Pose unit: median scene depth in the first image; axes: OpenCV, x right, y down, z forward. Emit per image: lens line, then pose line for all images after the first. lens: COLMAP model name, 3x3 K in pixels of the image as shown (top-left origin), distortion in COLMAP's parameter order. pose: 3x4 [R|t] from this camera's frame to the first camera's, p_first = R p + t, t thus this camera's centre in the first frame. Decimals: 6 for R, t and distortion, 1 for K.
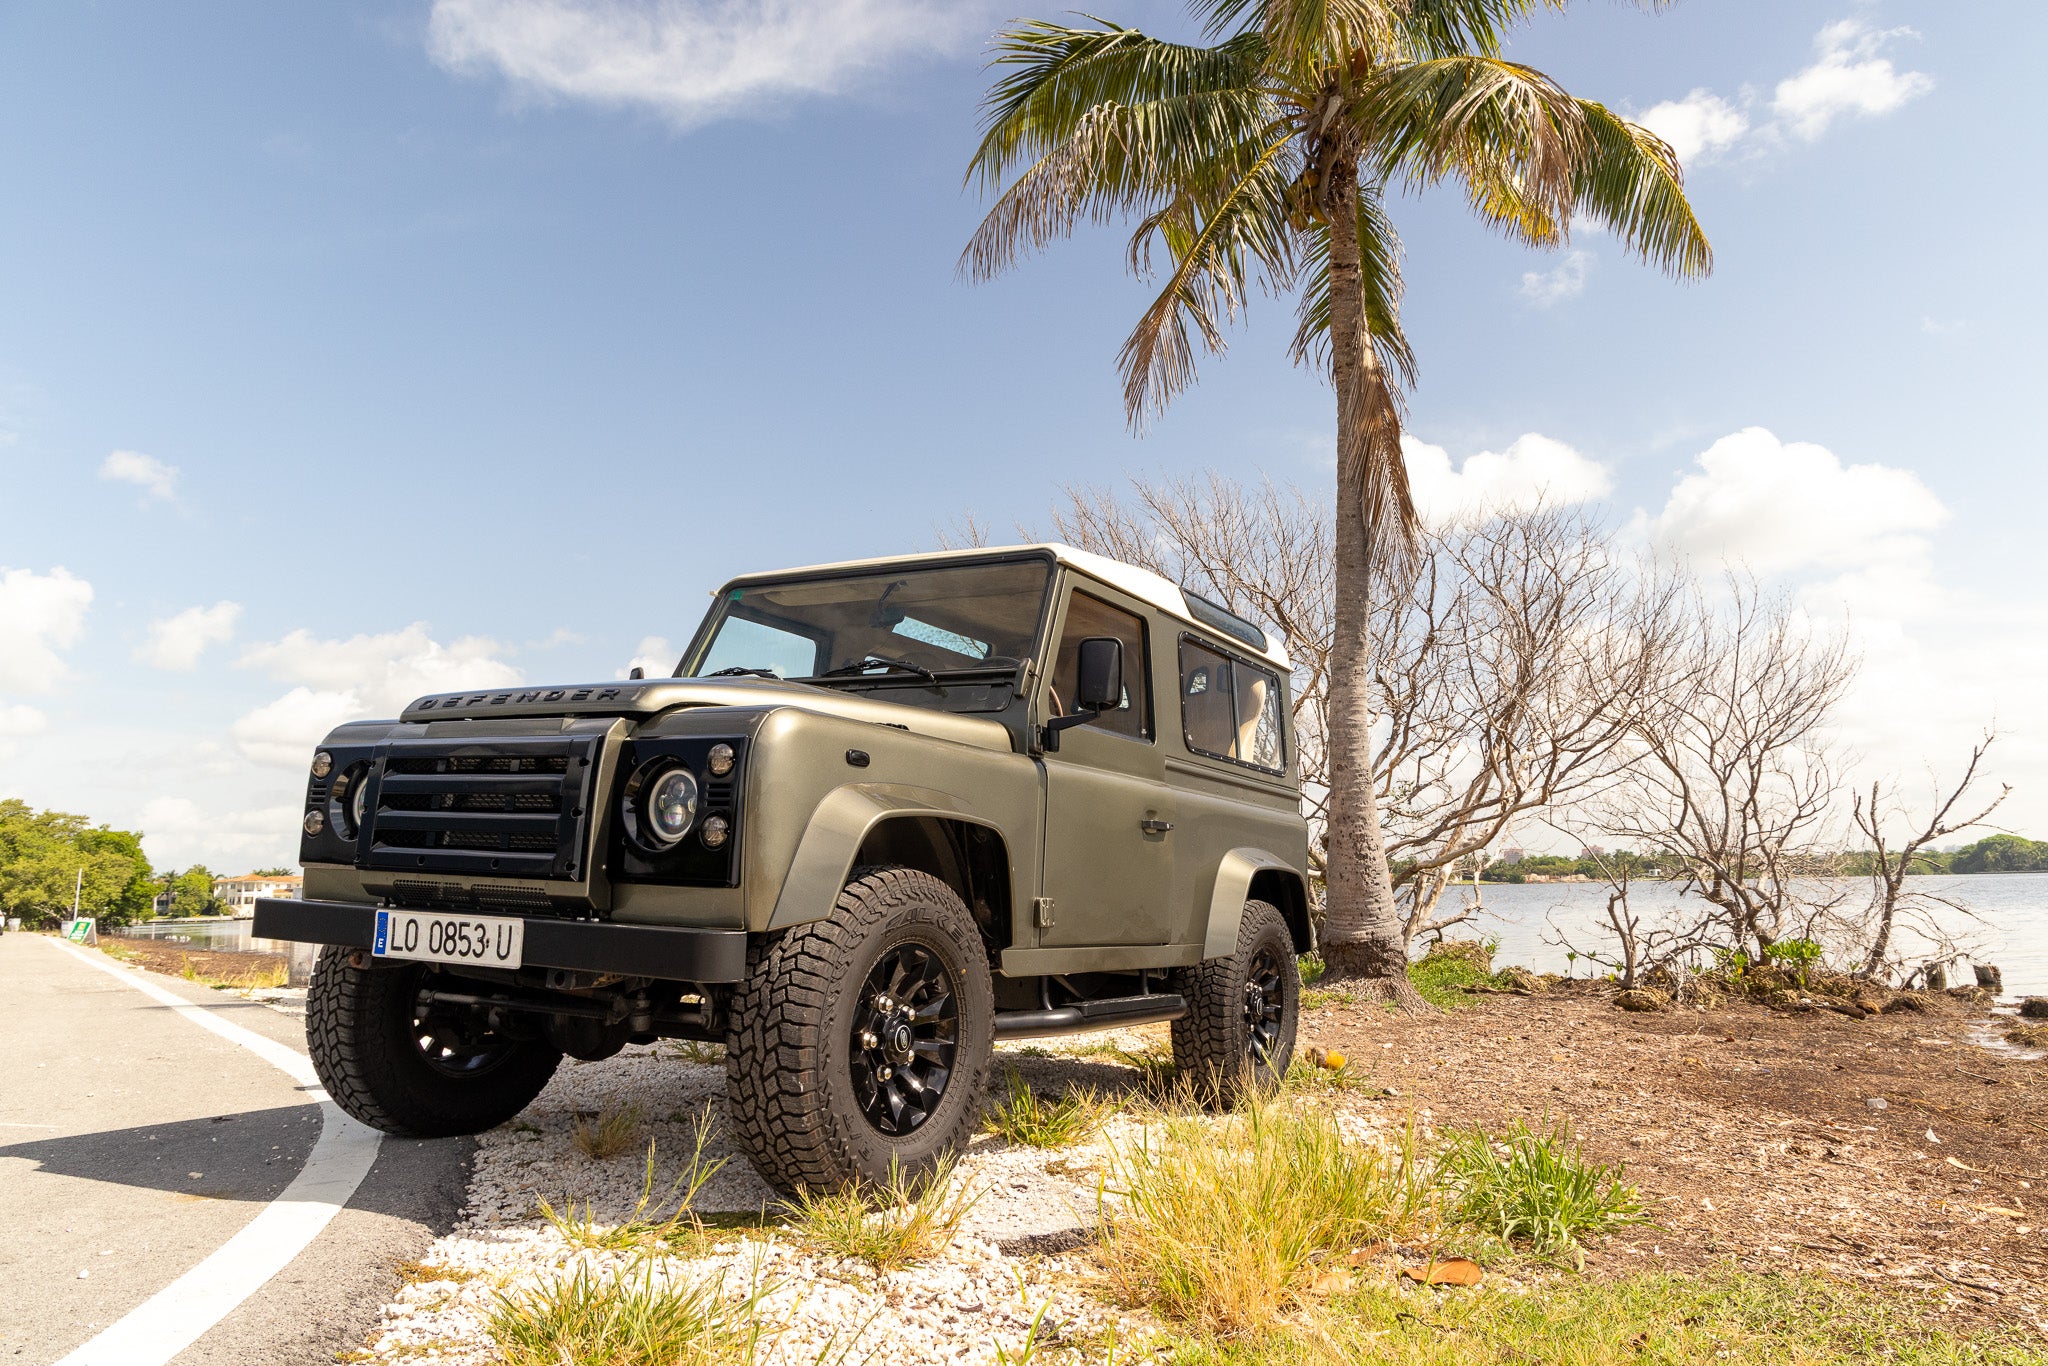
lens RADIAL K [[1387.5, 0, 1030.3], [0, 1387.5, 687.8], [0, 0, 1]] dist [0.007081, 0.000416]
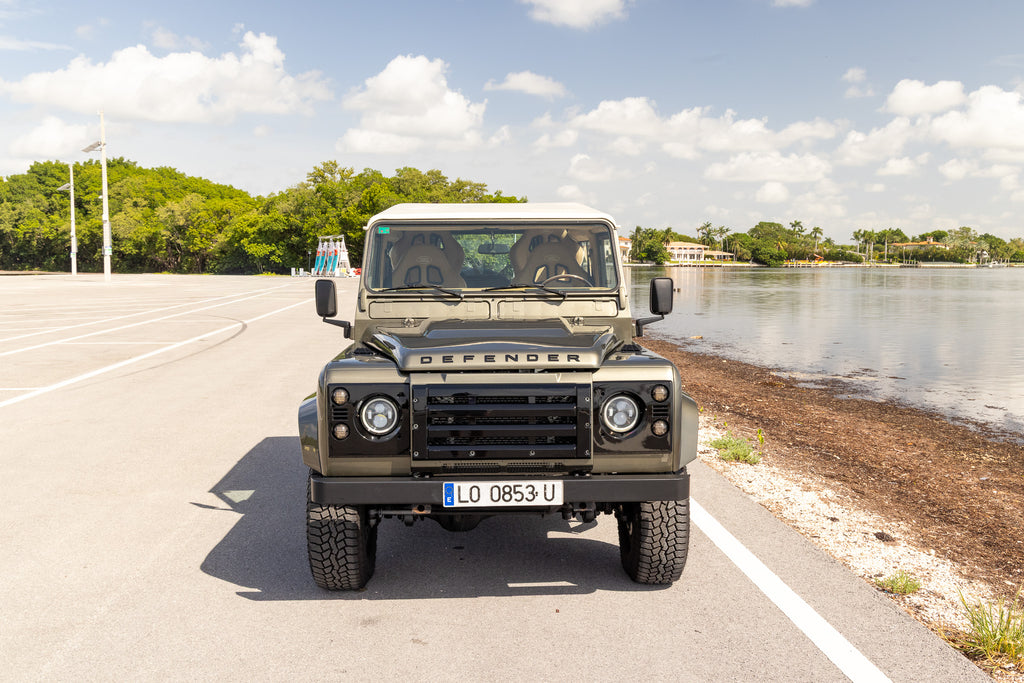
lens RADIAL K [[1017.3, 0, 518.5], [0, 1017.3, 352.3], [0, 0, 1]] dist [0.034652, -0.002000]
pose [[0.839454, -0.101110, 0.533943, -0.858951], [-0.037873, 0.969265, 0.243087, -0.262597], [-0.542110, -0.224282, 0.809823, -0.067879]]
